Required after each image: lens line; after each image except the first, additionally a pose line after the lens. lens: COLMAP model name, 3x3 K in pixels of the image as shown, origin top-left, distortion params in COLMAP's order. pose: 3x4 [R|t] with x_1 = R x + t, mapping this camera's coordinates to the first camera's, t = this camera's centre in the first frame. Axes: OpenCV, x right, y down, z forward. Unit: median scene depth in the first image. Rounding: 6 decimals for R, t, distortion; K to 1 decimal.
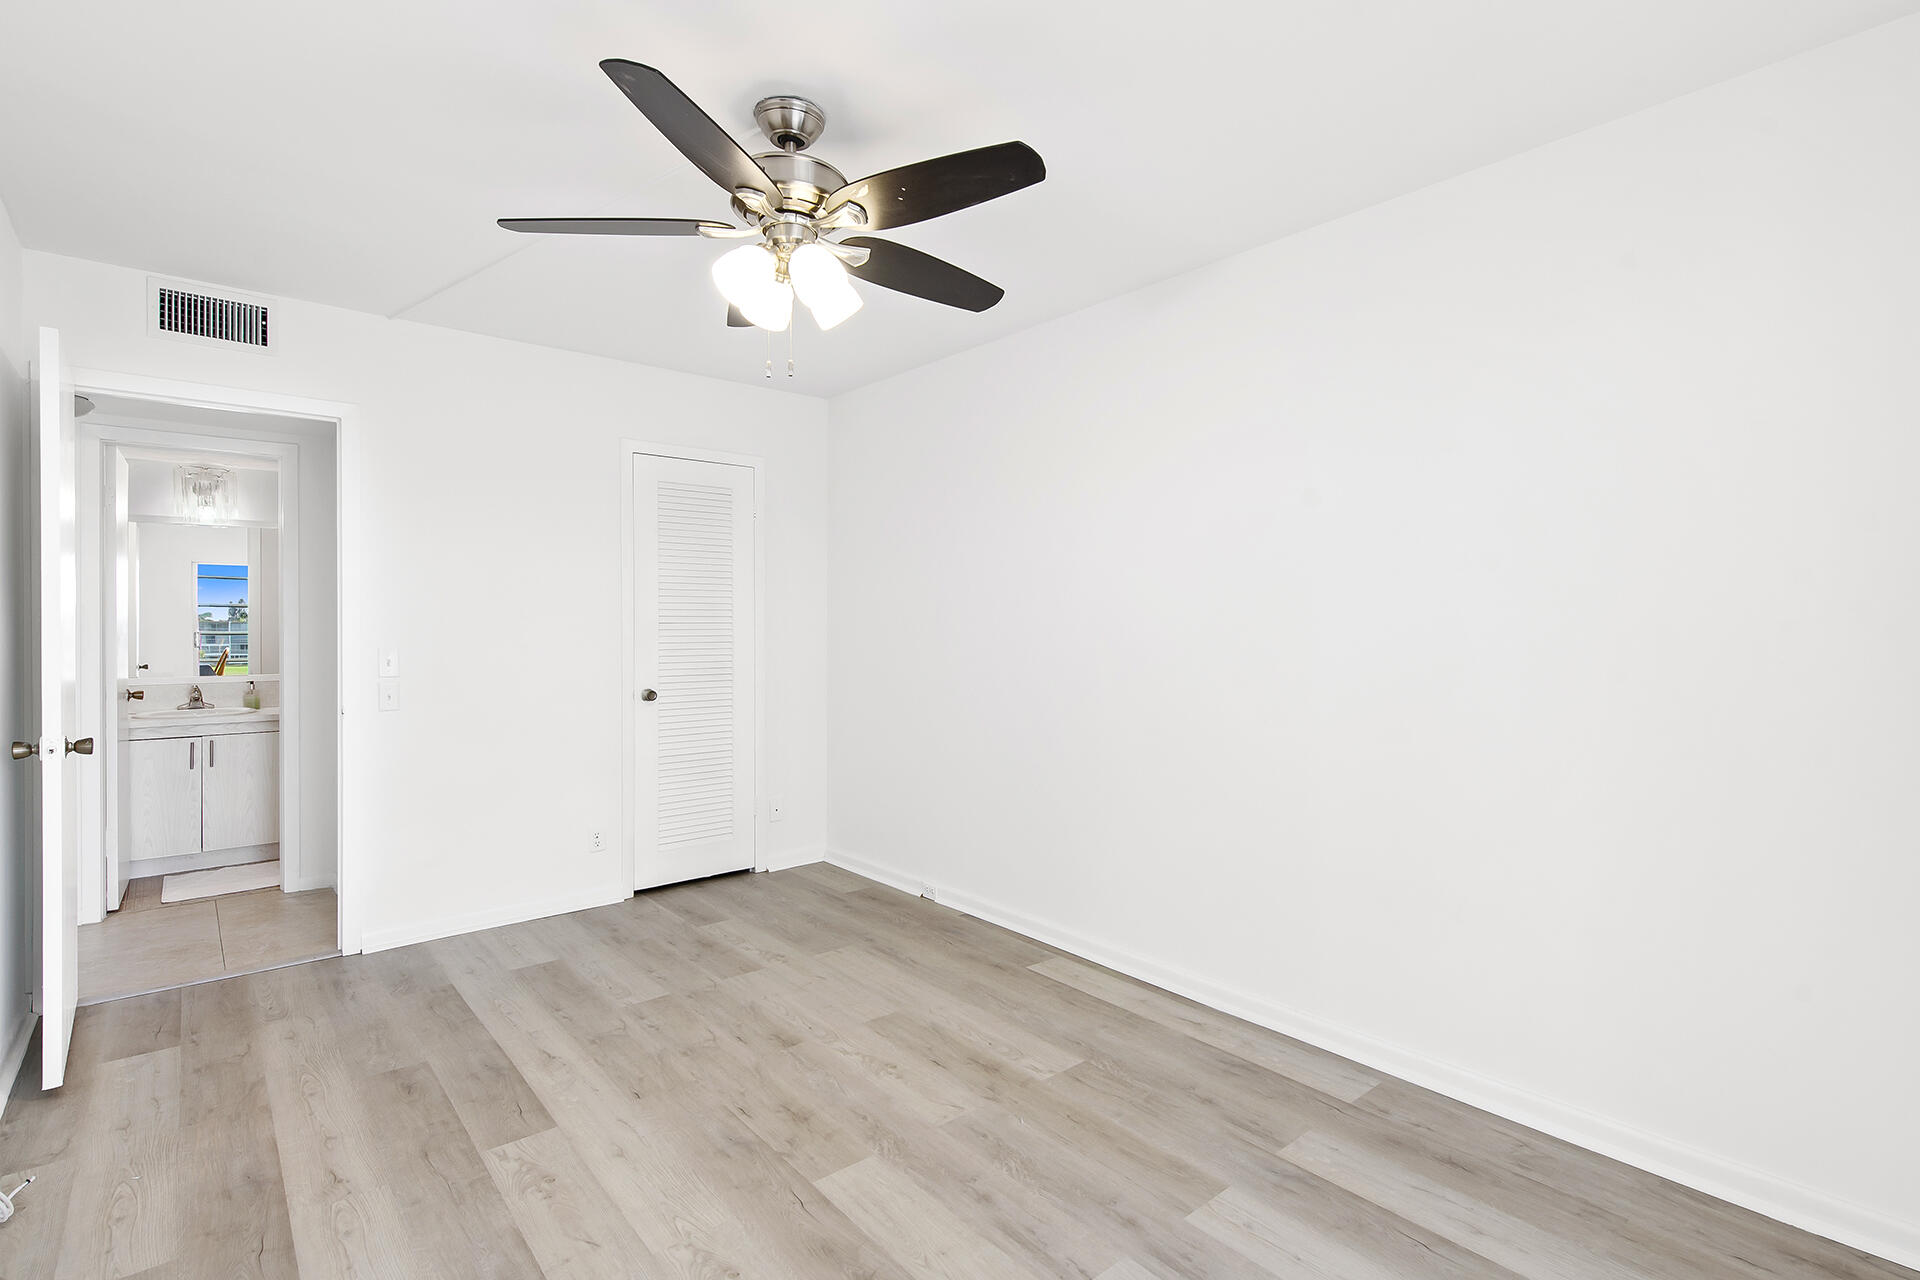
lens RADIAL K [[909.4, 0, 958.6], [0, 909.4, 632.5], [0, 0, 1]] dist [0.007960, -0.000526]
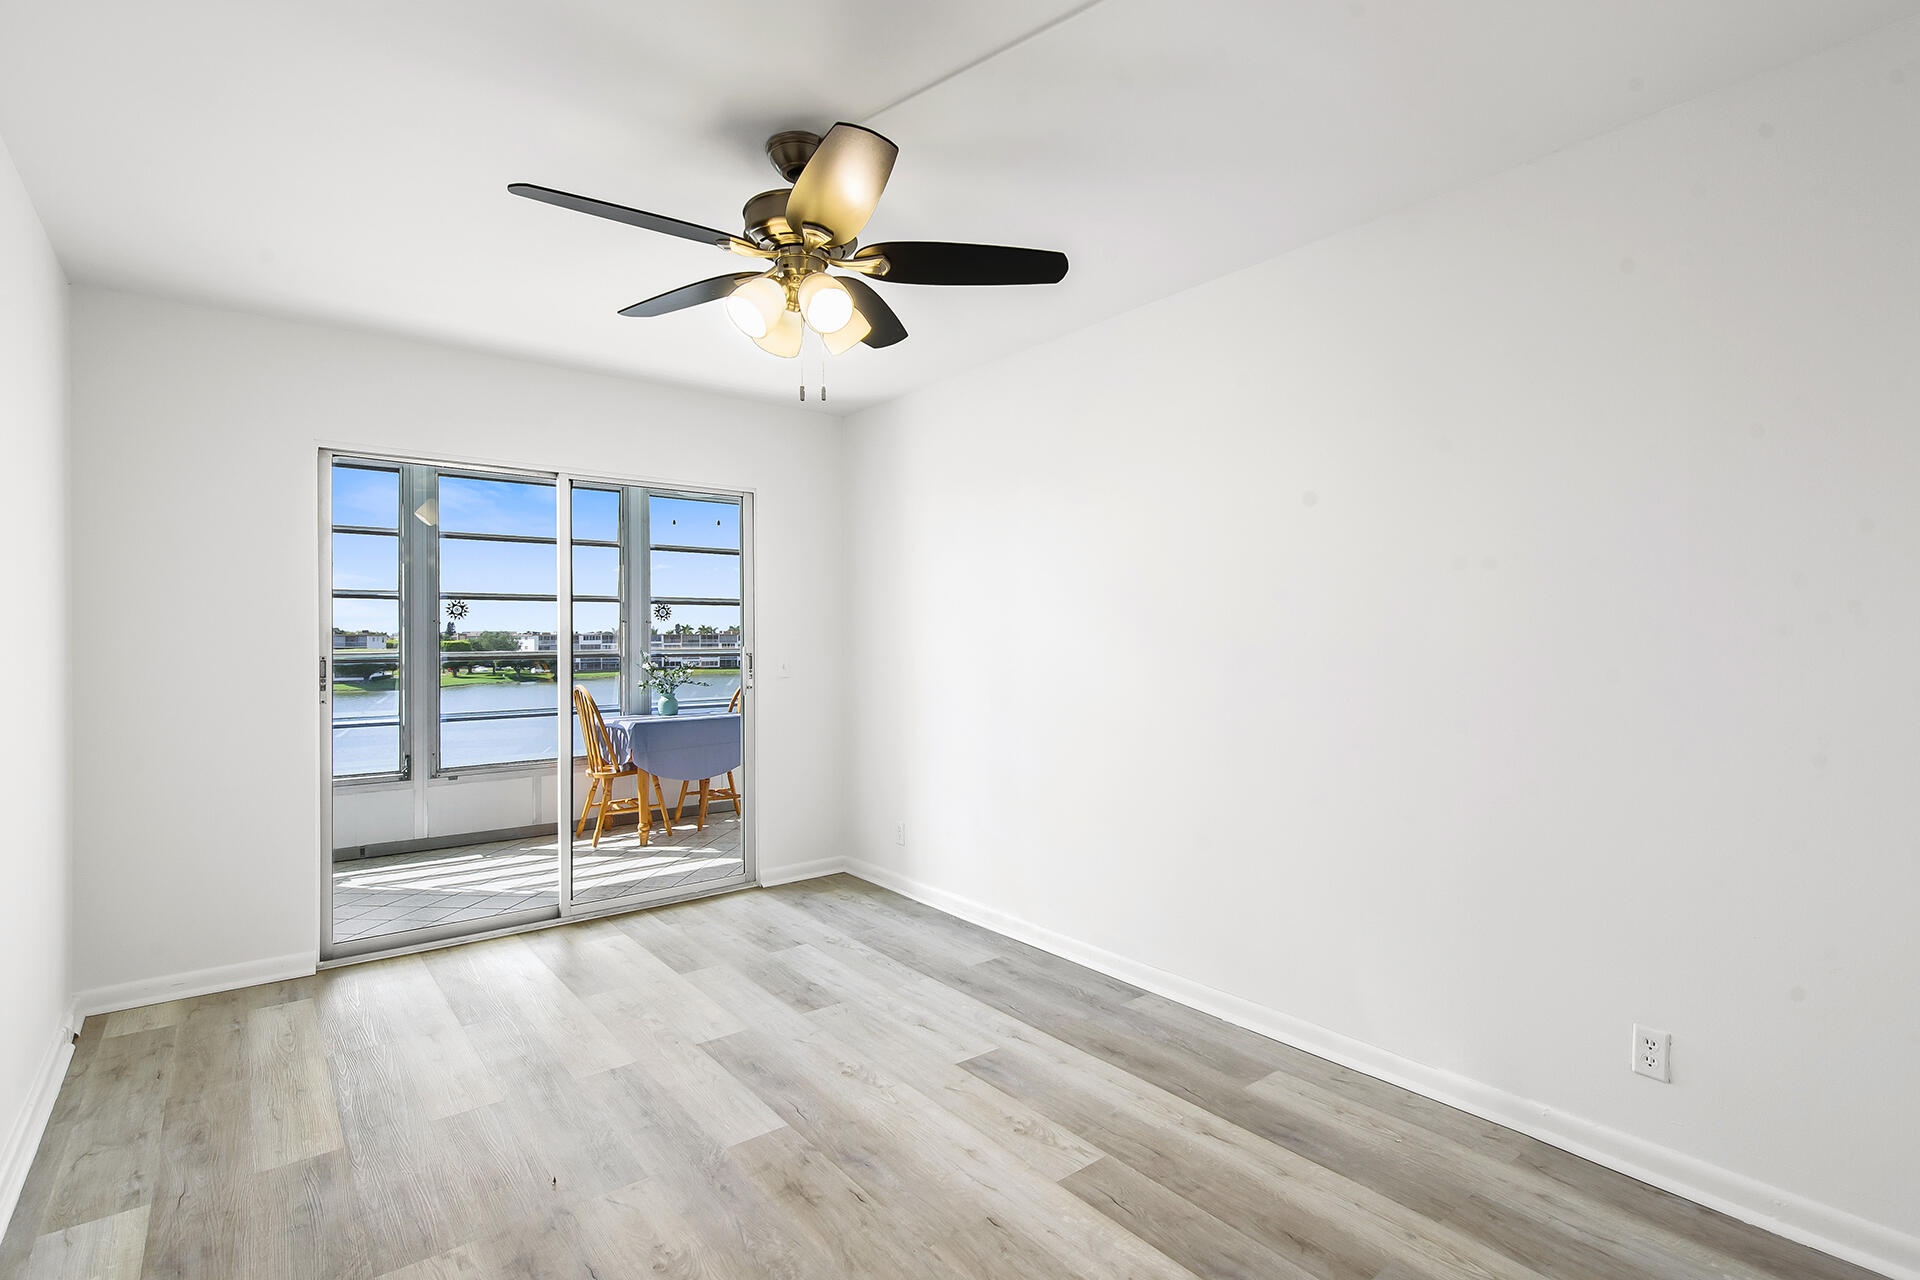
lens RADIAL K [[909.4, 0, 966.5], [0, 909.4, 626.2], [0, 0, 1]] dist [0.007960, -0.000526]
pose [[-0.999789, 0.005962, 0.019669, -0.384908], [0.005935, 0.999981, -0.001390, -0.021010], [-0.019677, -0.001272, -0.999806, 2.003451]]
